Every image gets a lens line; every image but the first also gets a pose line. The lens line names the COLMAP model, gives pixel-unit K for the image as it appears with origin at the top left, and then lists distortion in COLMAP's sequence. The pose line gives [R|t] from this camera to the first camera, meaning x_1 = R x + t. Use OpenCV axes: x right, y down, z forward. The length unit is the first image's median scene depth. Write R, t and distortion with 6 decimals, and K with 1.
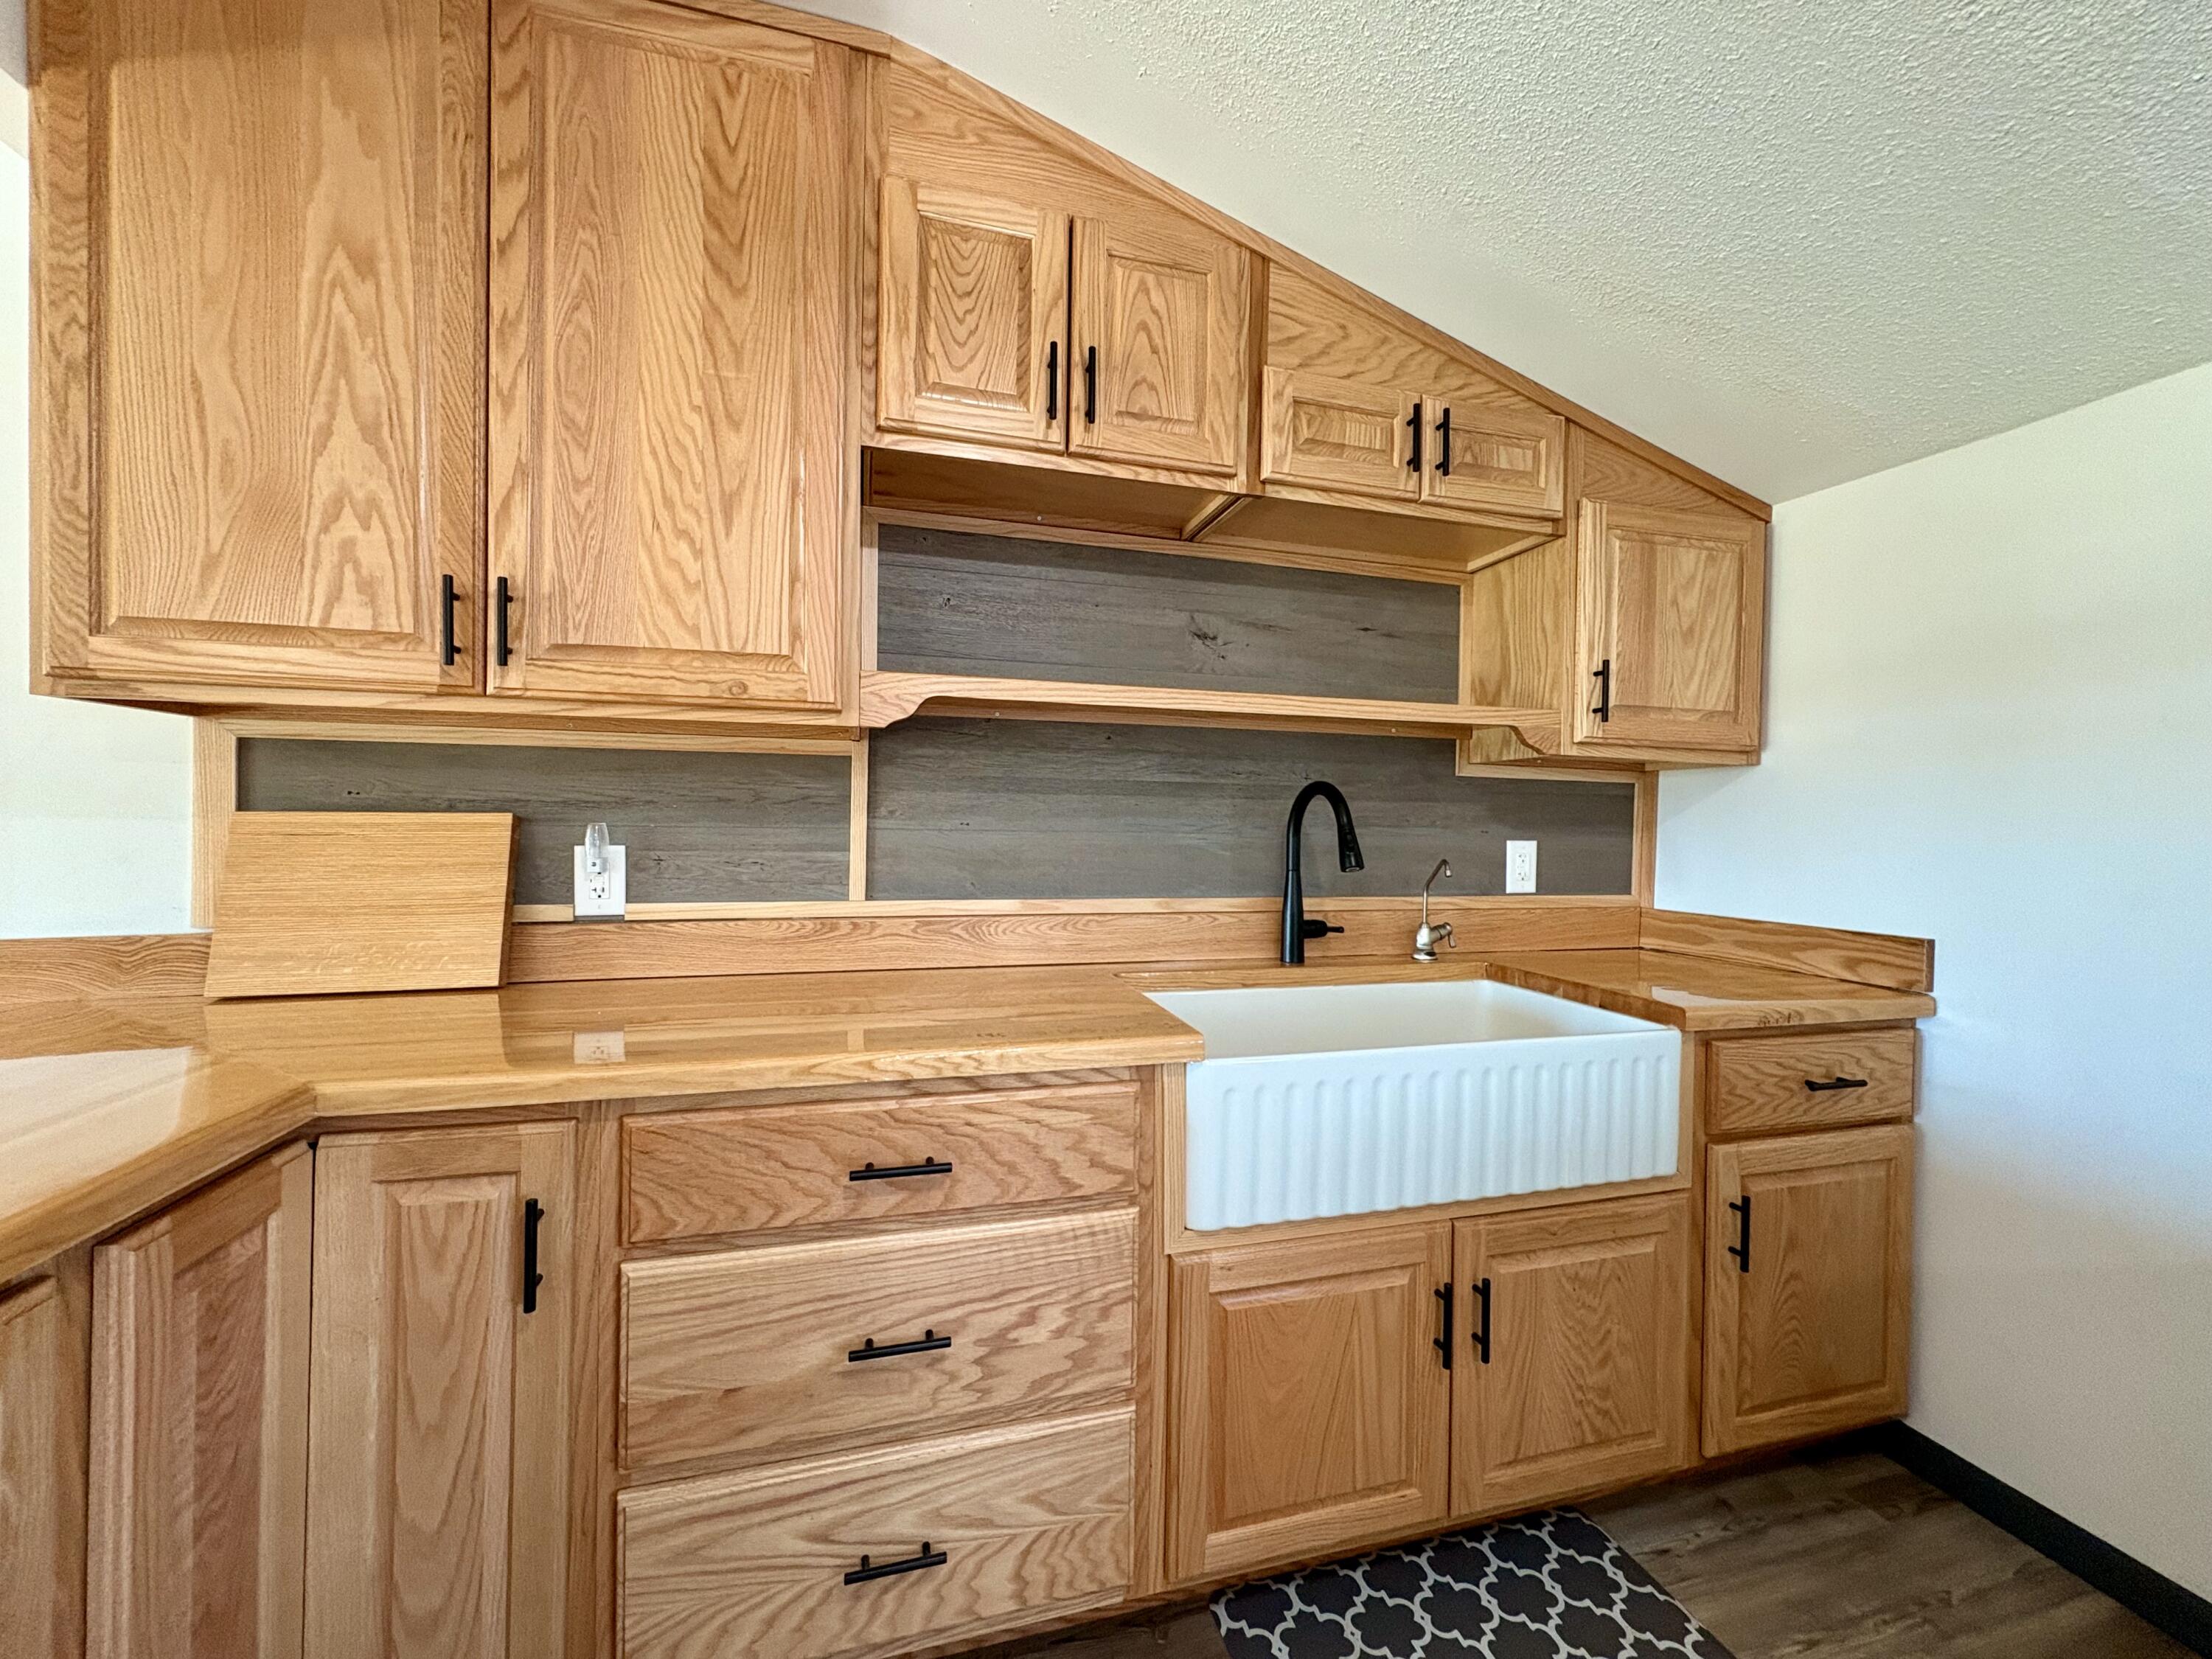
lens RADIAL K [[879.4, 0, 1109.4], [0, 879.4, 825.5], [0, 0, 1]] dist [-0.001960, 0.000363]
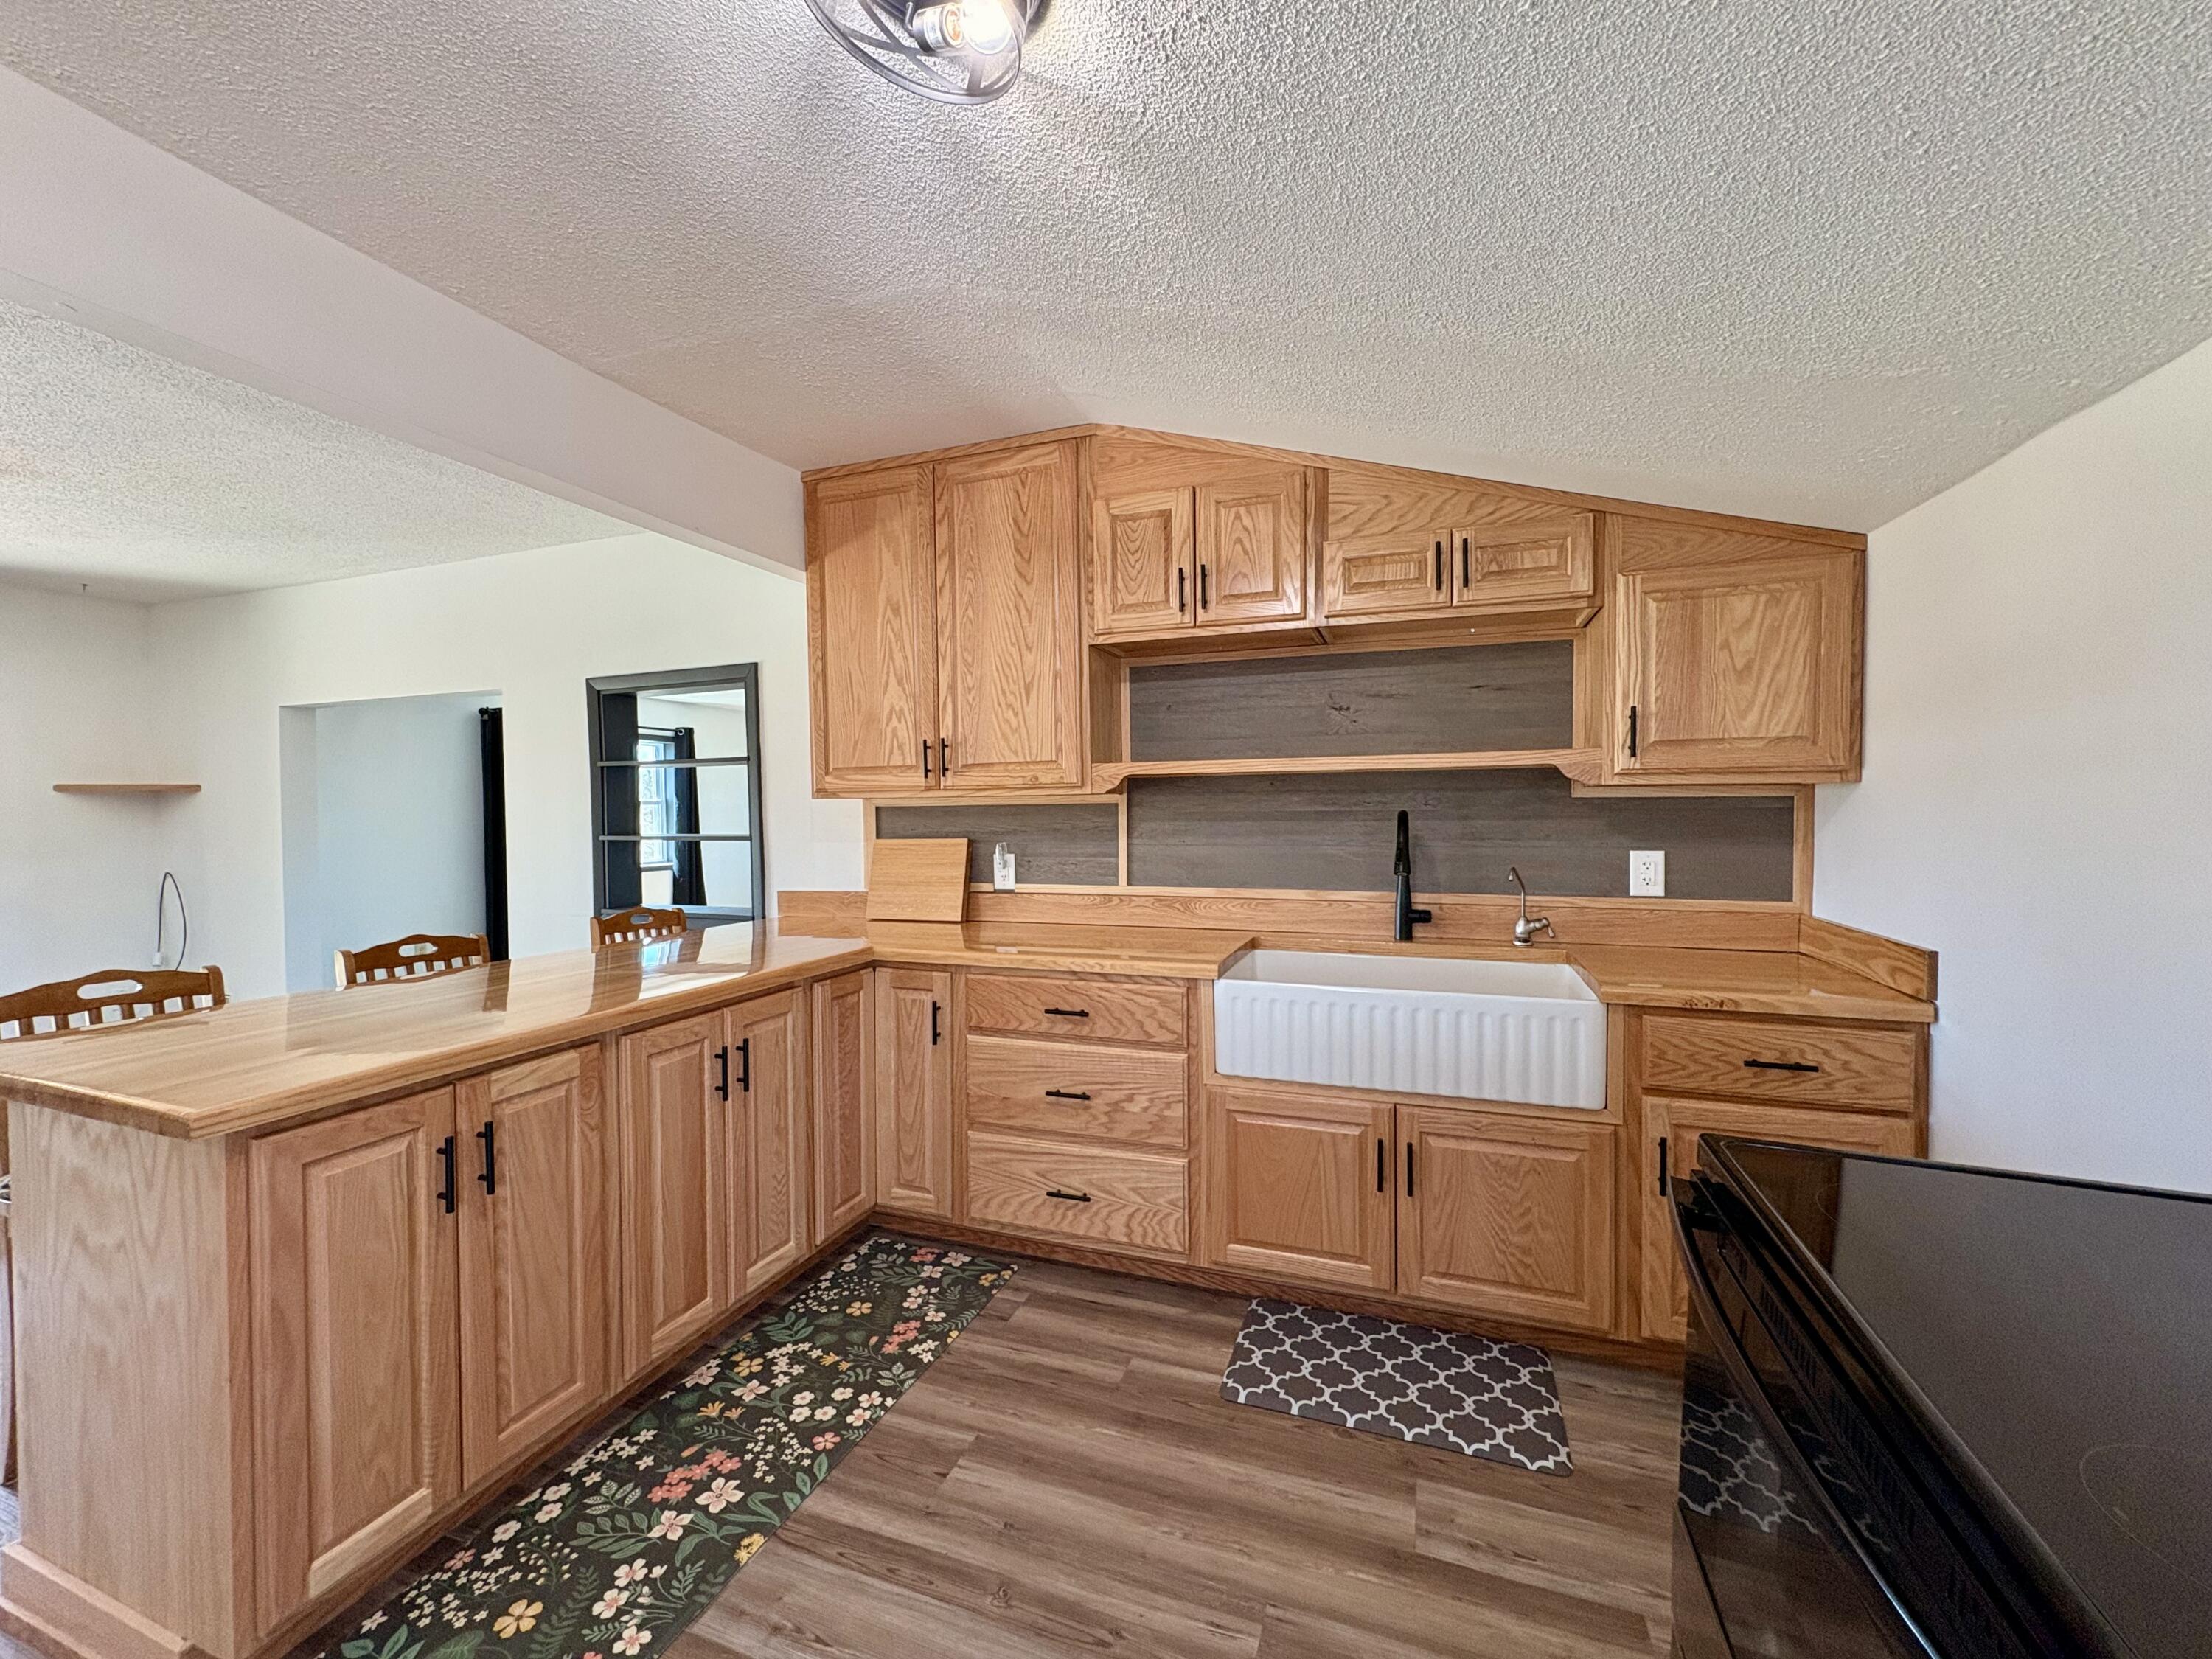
lens RADIAL K [[879.4, 0, 1108.9], [0, 879.4, 824.9], [0, 0, 1]] dist [-0.001960, 0.000363]
pose [[0.812708, -0.010987, -0.582568, 0.837151], [0.020196, 0.999753, 0.009320, -0.061432], [0.582321, -0.019340, 0.812729, -0.510275]]
